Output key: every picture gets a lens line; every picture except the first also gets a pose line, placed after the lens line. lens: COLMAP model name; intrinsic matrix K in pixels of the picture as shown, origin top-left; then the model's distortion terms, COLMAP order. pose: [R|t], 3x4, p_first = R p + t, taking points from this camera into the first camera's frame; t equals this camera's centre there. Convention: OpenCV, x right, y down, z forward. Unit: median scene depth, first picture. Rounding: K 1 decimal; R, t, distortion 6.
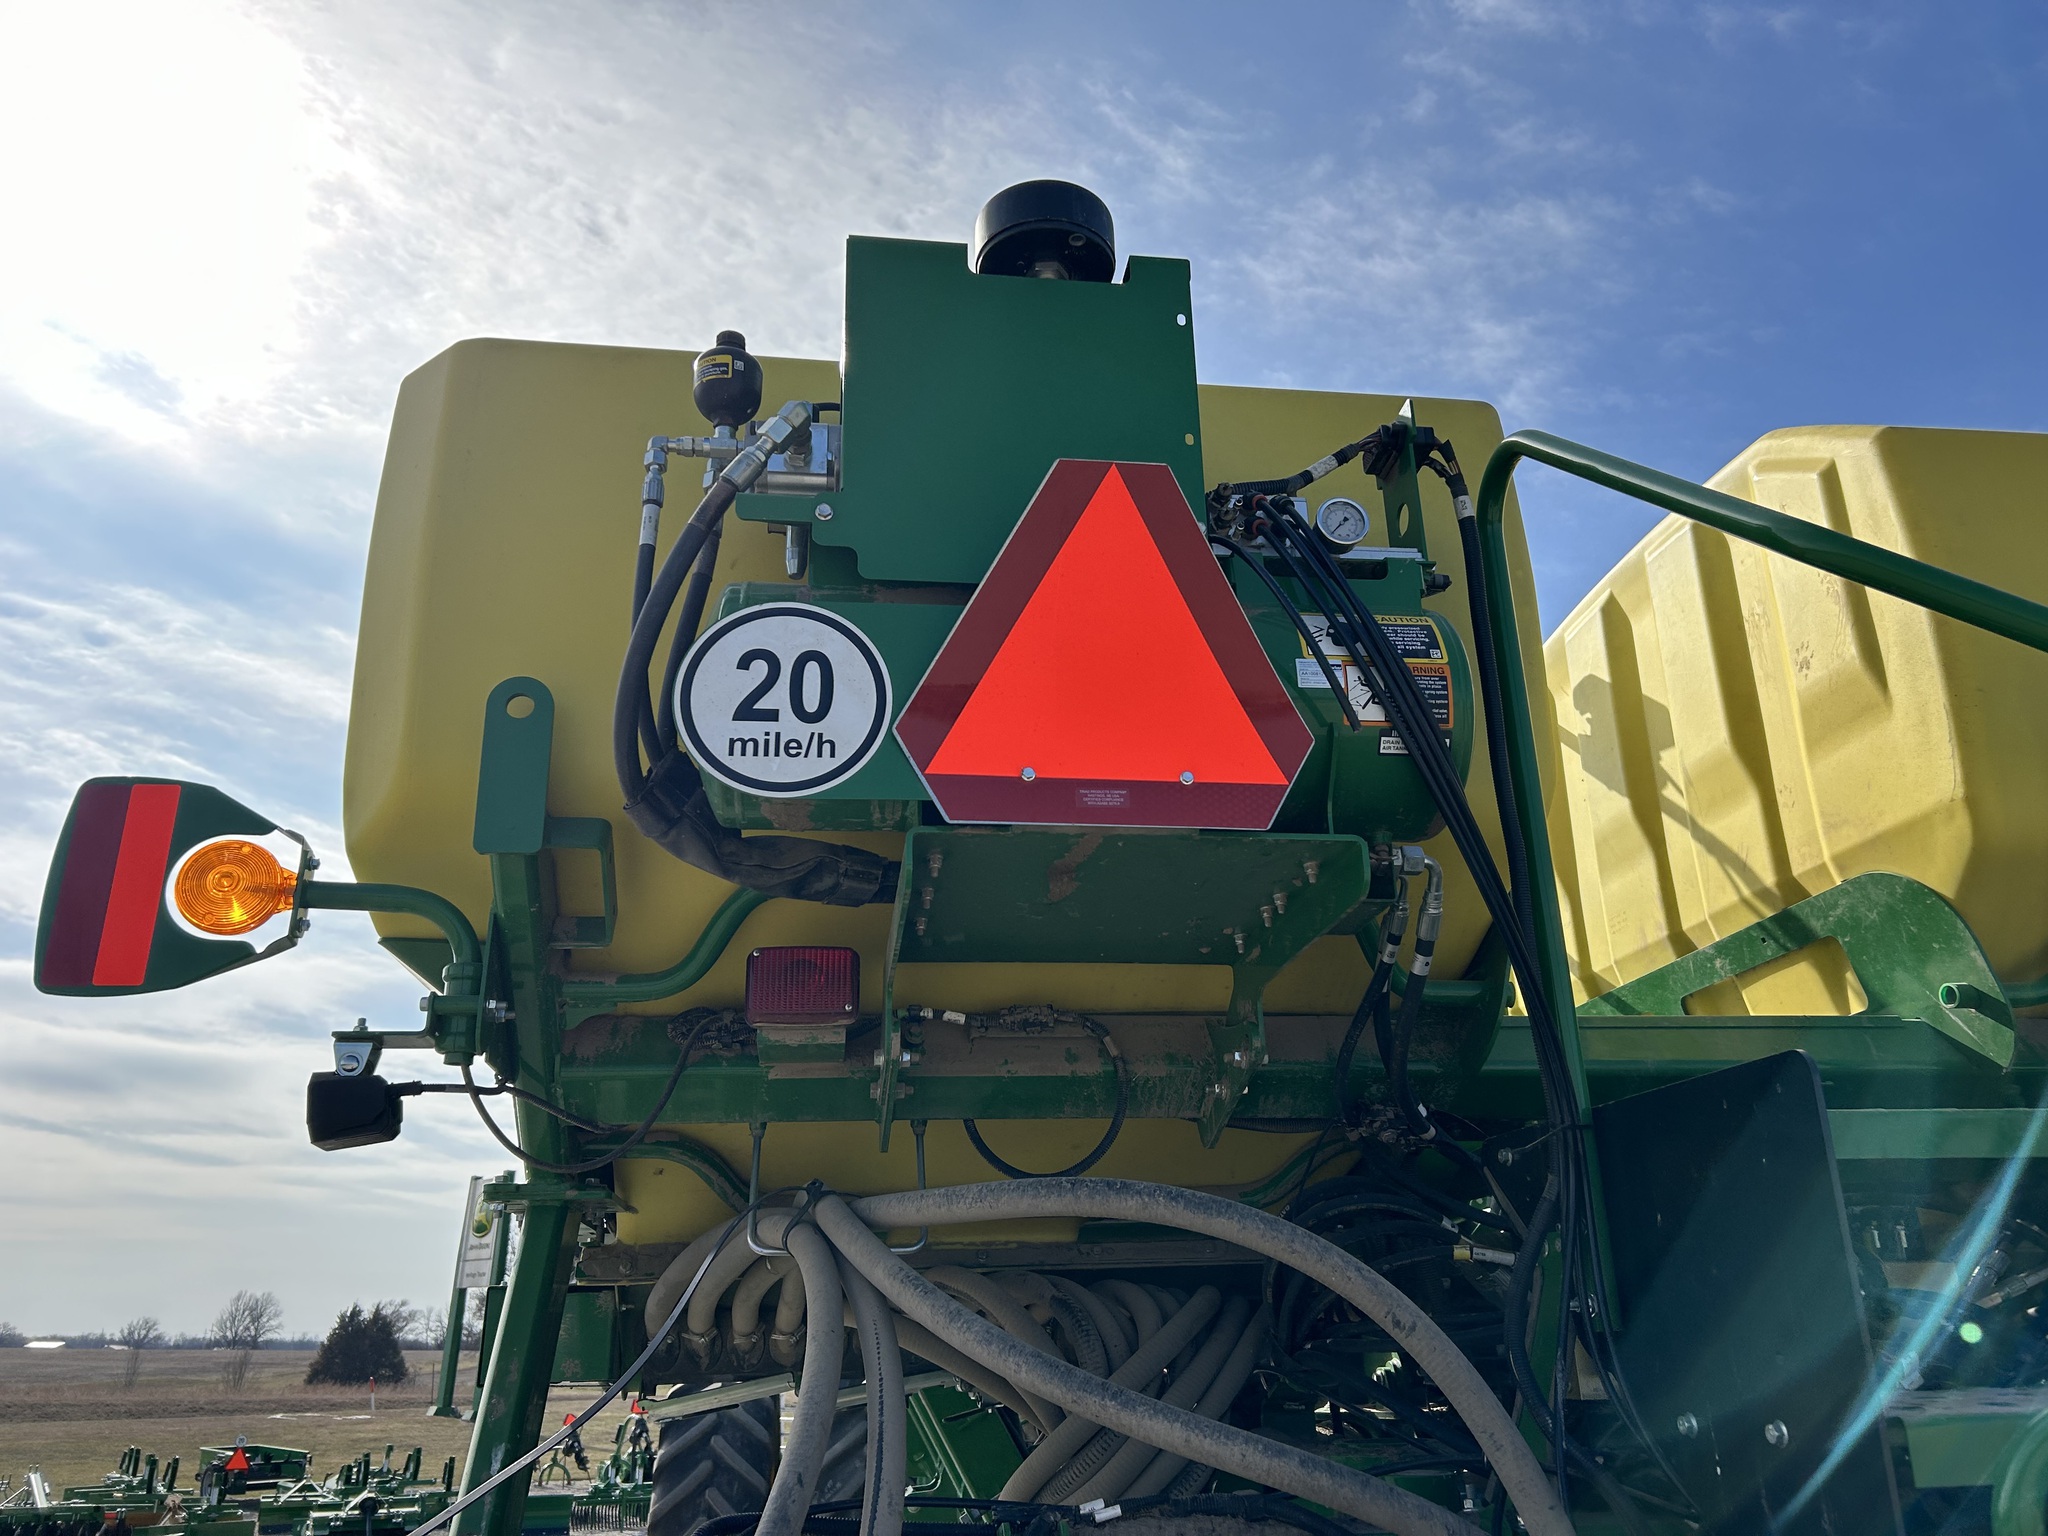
lens RADIAL K [[1461.7, 0, 1030.4], [0, 1461.7, 781.0], [0, 0, 1]] dist [0.020275, -0.037853]
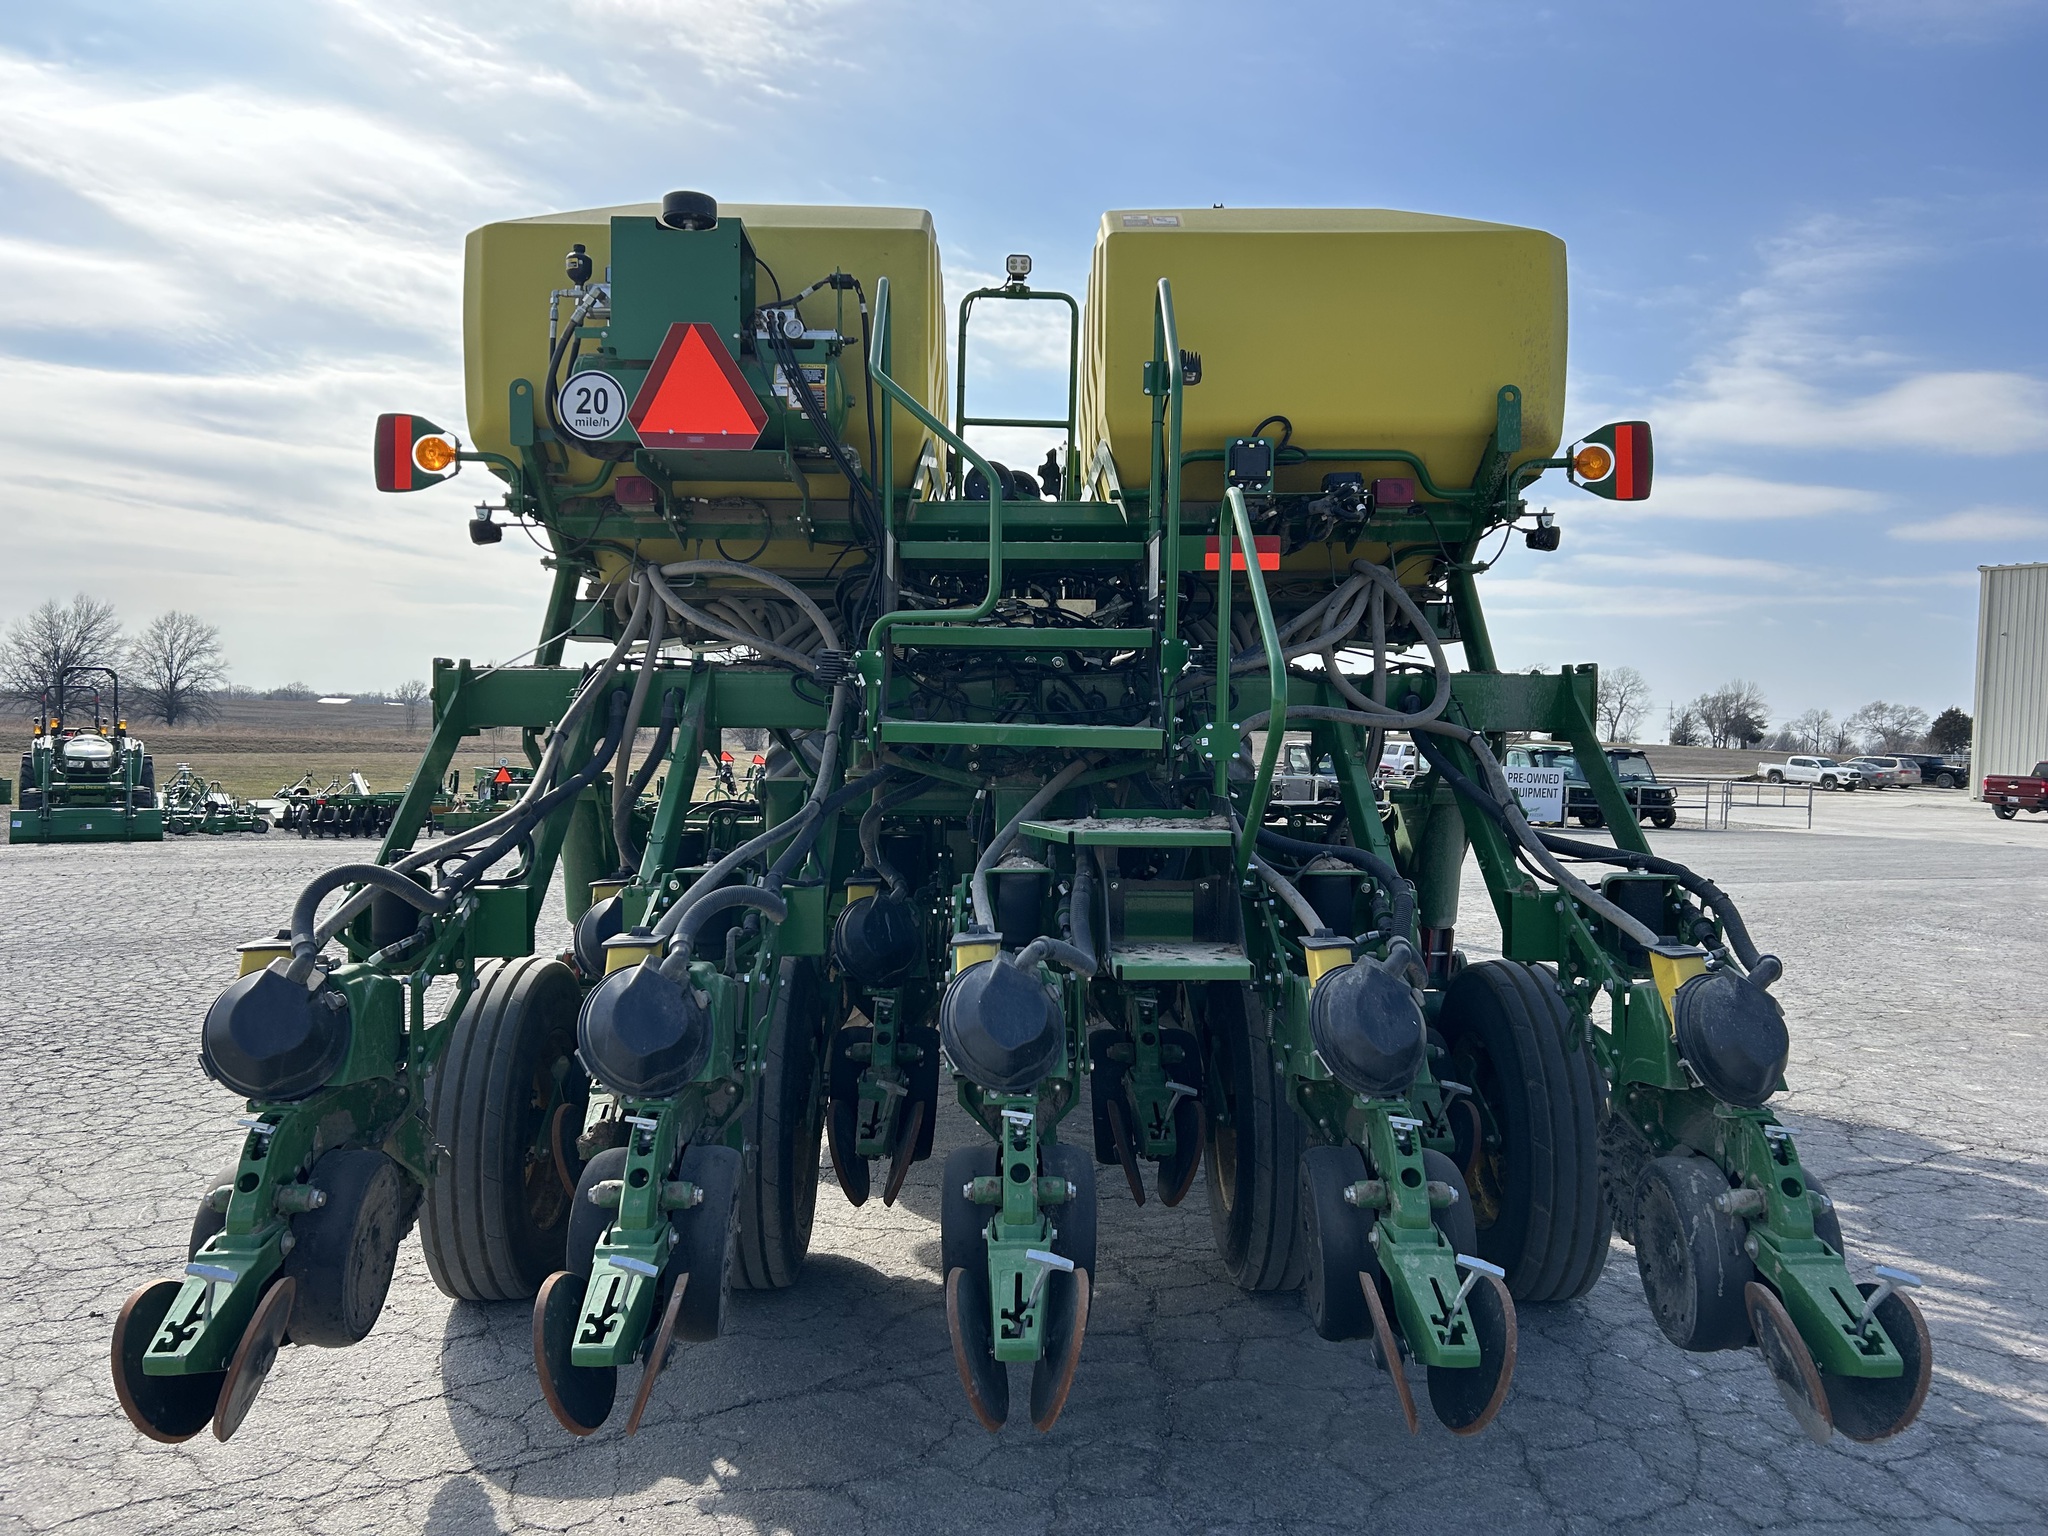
lens RADIAL K [[1536.1, 0, 1015.5], [0, 1536.1, 768.9], [0, 0, 1]] dist [0.030131, -0.033716]
pose [[0.988852, 0.043105, -0.142525, 0.999144], [0.013923, 0.926220, 0.376725, -0.461605], [0.148248, -0.374510, 0.915295, -1.758397]]
